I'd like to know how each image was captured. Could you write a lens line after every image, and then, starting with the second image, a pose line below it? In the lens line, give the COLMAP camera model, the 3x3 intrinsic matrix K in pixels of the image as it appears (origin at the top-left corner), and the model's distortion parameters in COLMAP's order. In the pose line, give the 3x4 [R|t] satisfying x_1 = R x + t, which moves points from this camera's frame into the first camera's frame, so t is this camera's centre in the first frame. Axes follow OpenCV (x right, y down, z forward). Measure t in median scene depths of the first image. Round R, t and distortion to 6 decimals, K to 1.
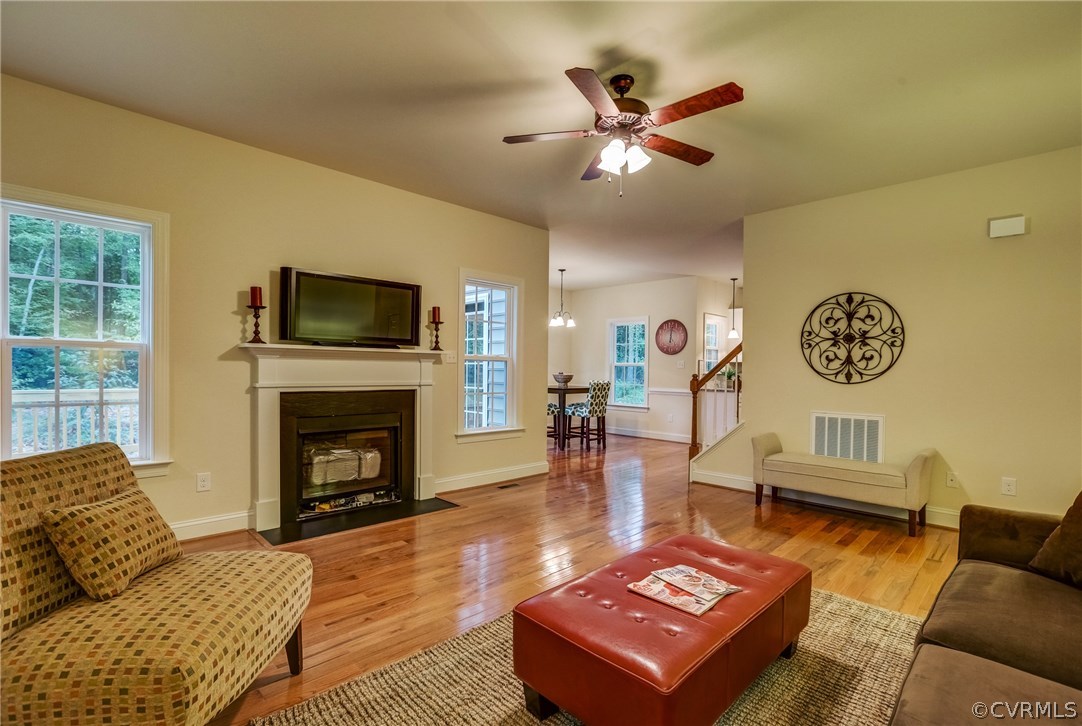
lens RADIAL K [[488.9, 0, 543.4], [0, 488.9, 372.2], [0, 0, 1]] dist [-0.030414, 0.011796]
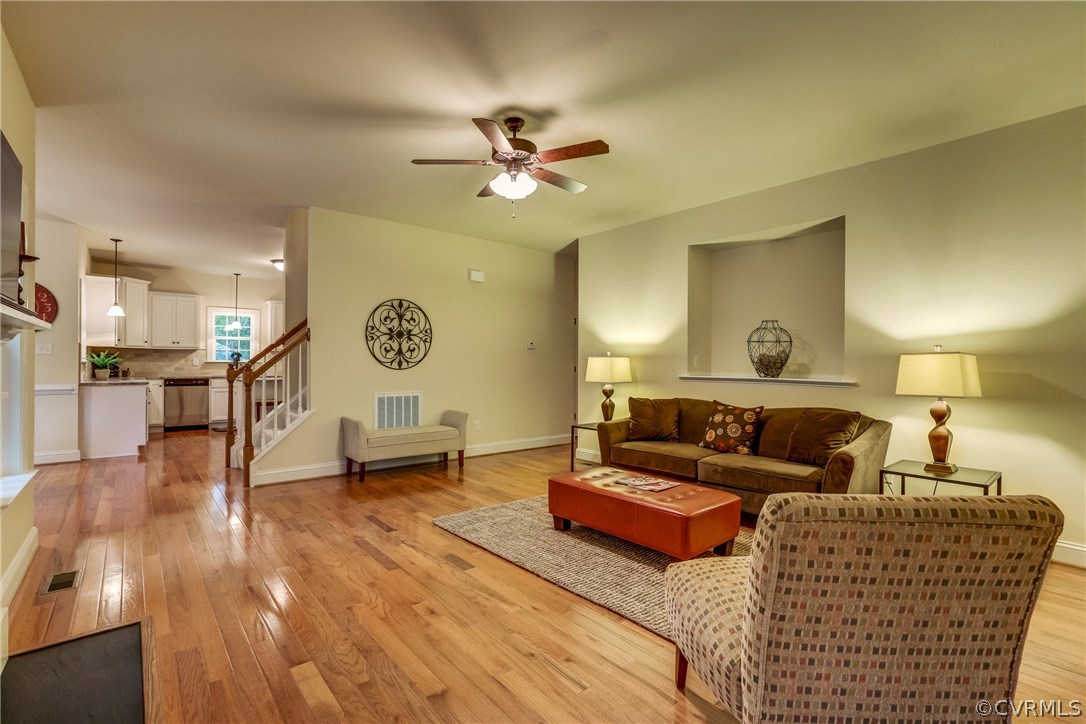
lens RADIAL K [[490.7, 0, 548.0], [0, 490.7, 362.9], [0, 0, 1]] dist [-0.030414, 0.011796]
pose [[0.050485, -0.014659, 0.998617, -0.661685], [0.003606, 0.999888, 0.014496, -0.011424], [-0.998718, 0.002869, 0.050532, 0.543392]]
